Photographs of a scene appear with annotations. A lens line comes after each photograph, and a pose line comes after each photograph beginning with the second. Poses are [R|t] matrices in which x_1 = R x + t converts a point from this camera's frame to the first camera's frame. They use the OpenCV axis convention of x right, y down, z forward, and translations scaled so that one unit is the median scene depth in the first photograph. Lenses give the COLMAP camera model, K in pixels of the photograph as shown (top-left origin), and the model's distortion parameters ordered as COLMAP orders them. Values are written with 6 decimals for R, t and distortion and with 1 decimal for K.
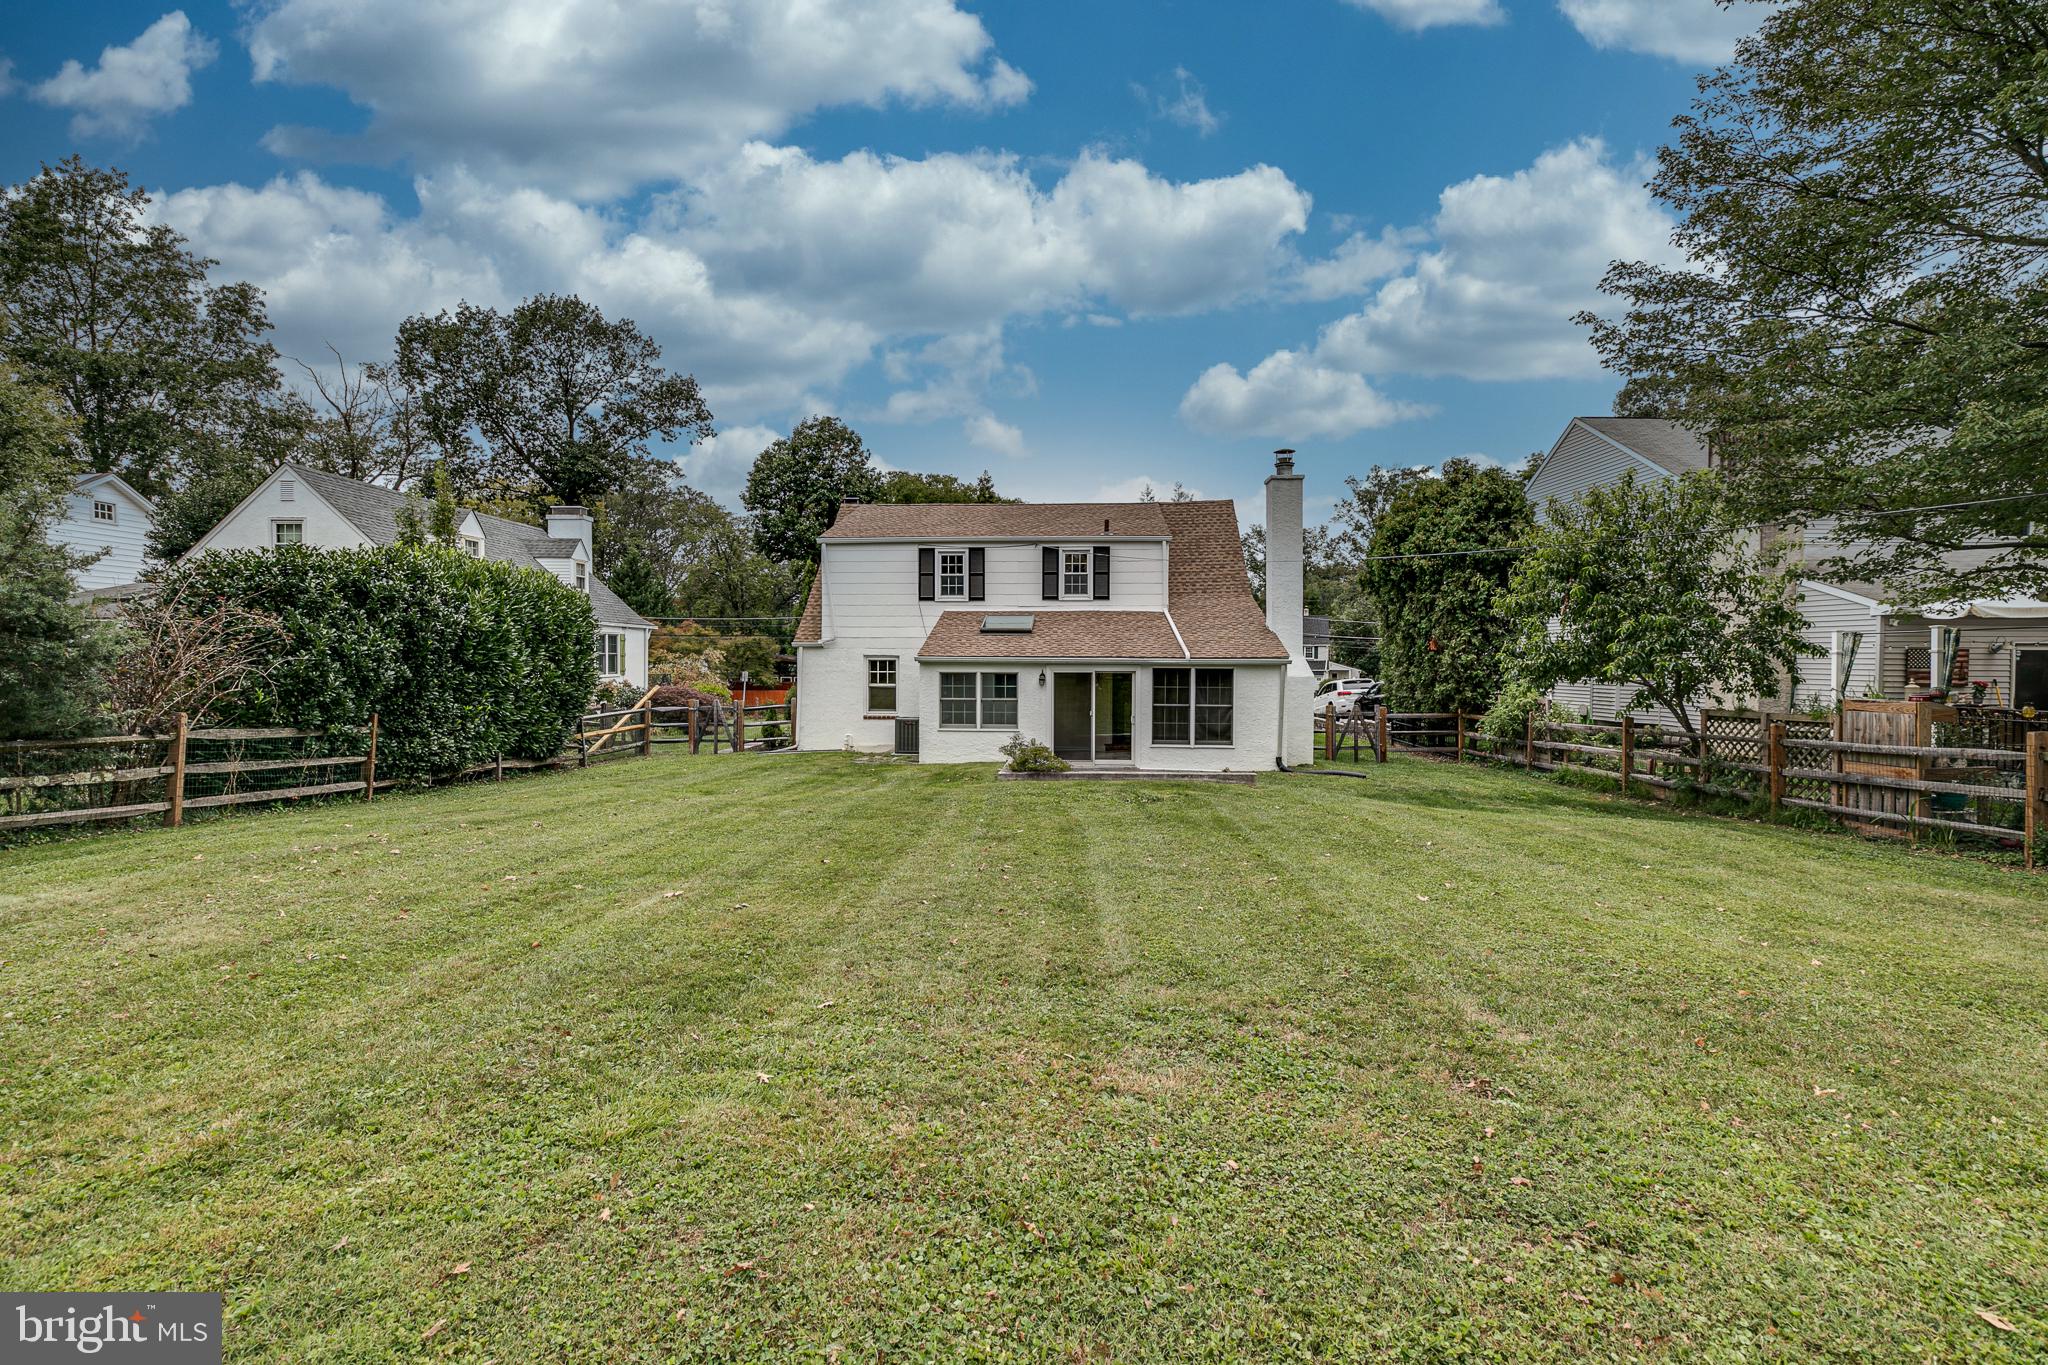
lens RADIAL K [[917.0, 0, 1020.7], [0, 917.0, 688.3], [0, 0, 1]] dist [0.017010, 0.000699]
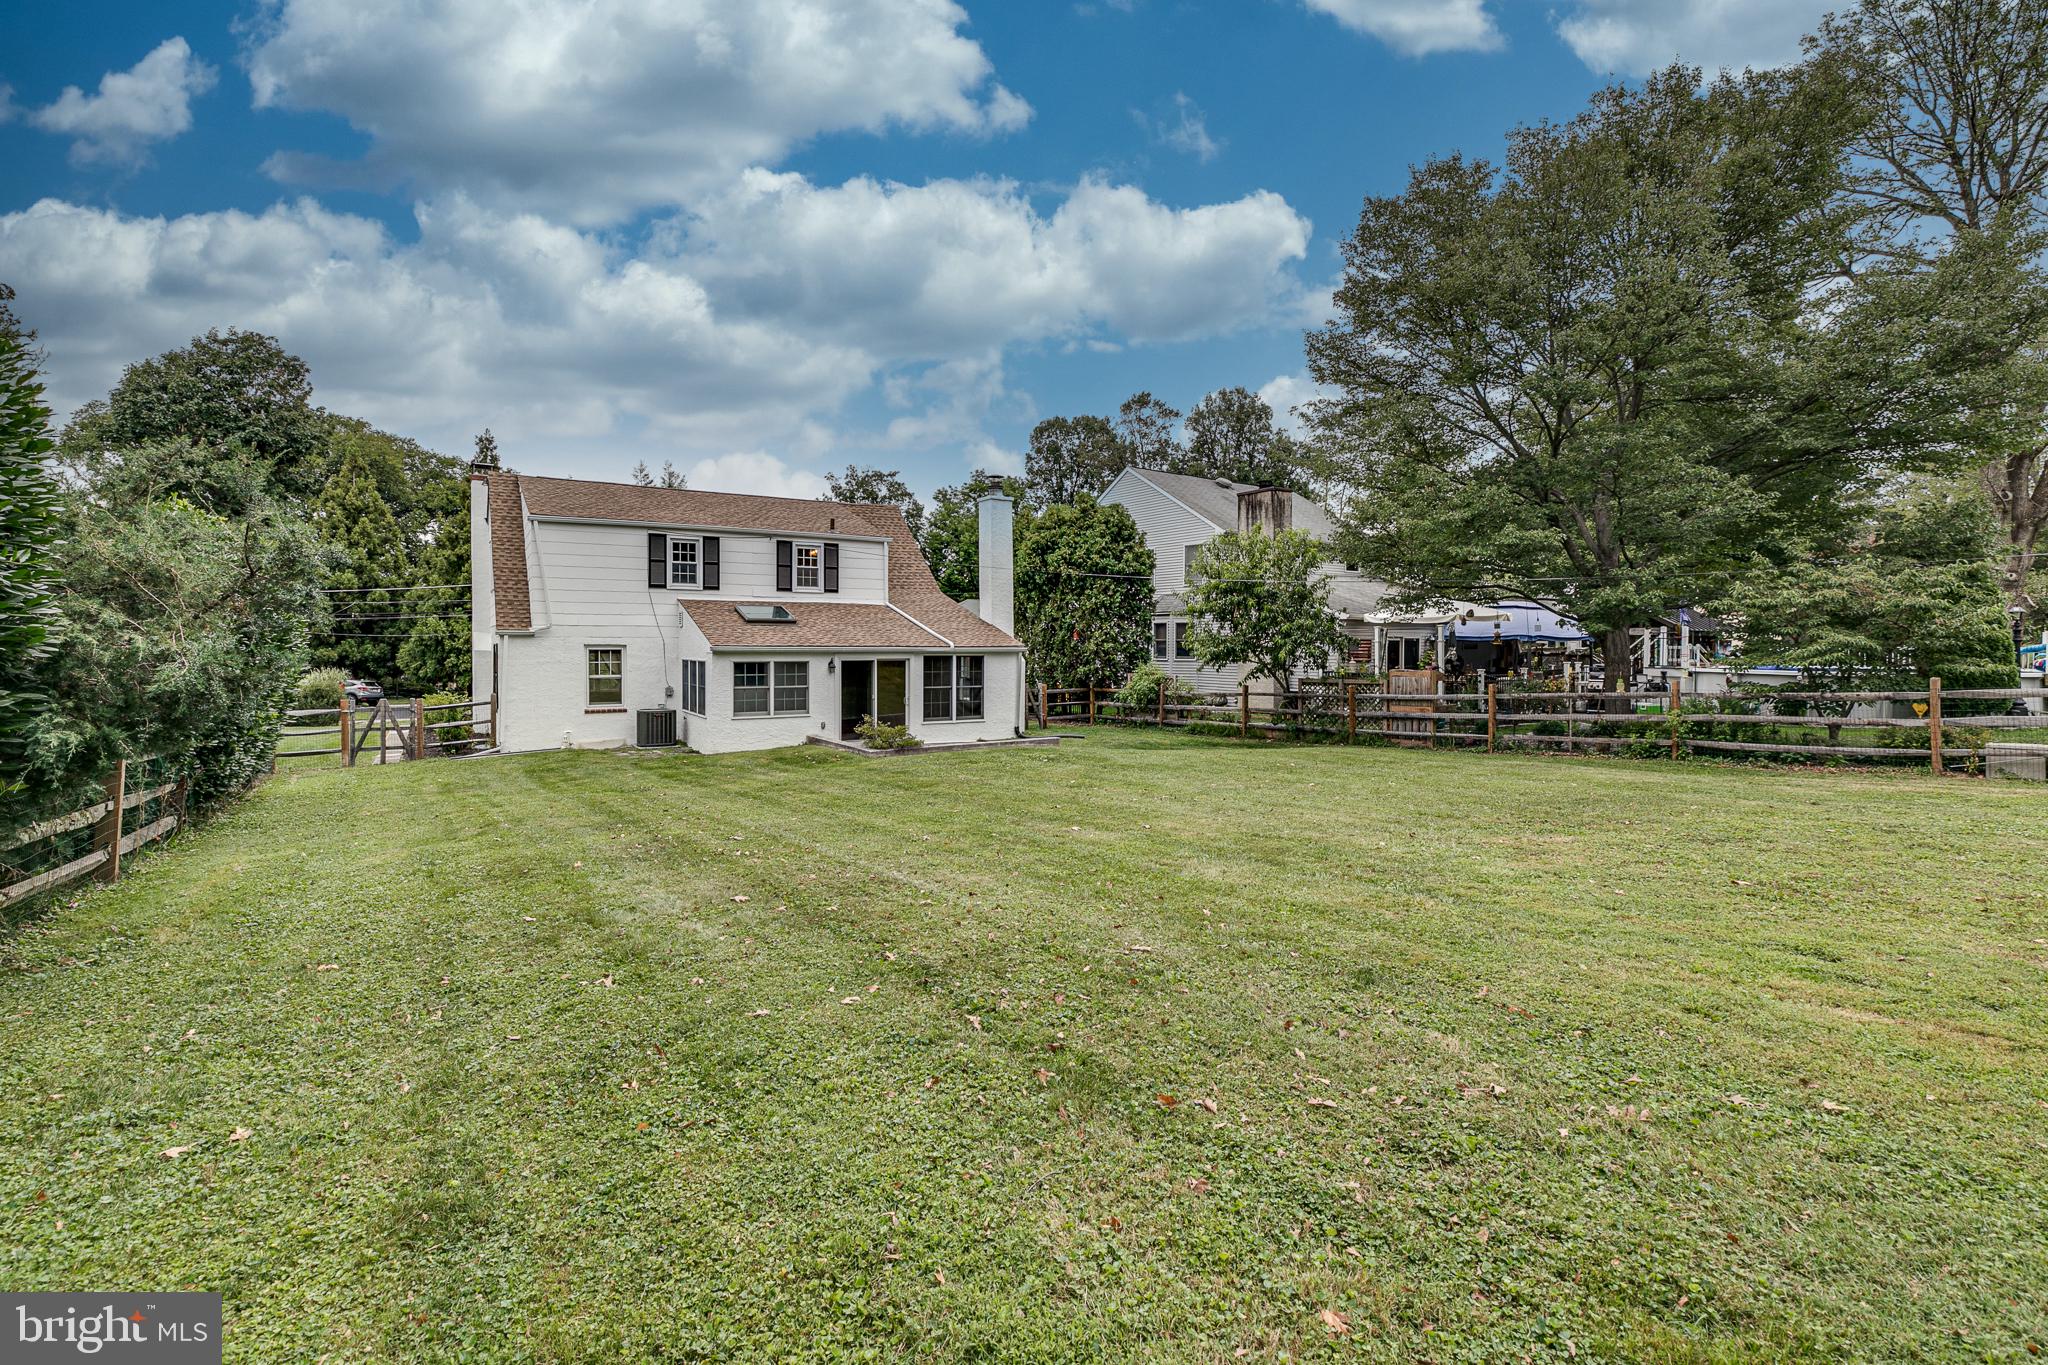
lens RADIAL K [[917.0, 0, 1024.9], [0, 917.0, 672.8], [0, 0, 1]] dist [0.017010, 0.000699]
pose [[0.822161, -0.020911, 0.568871, -0.380022], [0.020829, 0.999761, 0.006647, -0.005082], [-0.568874, 0.006384, 0.822400, -0.019257]]
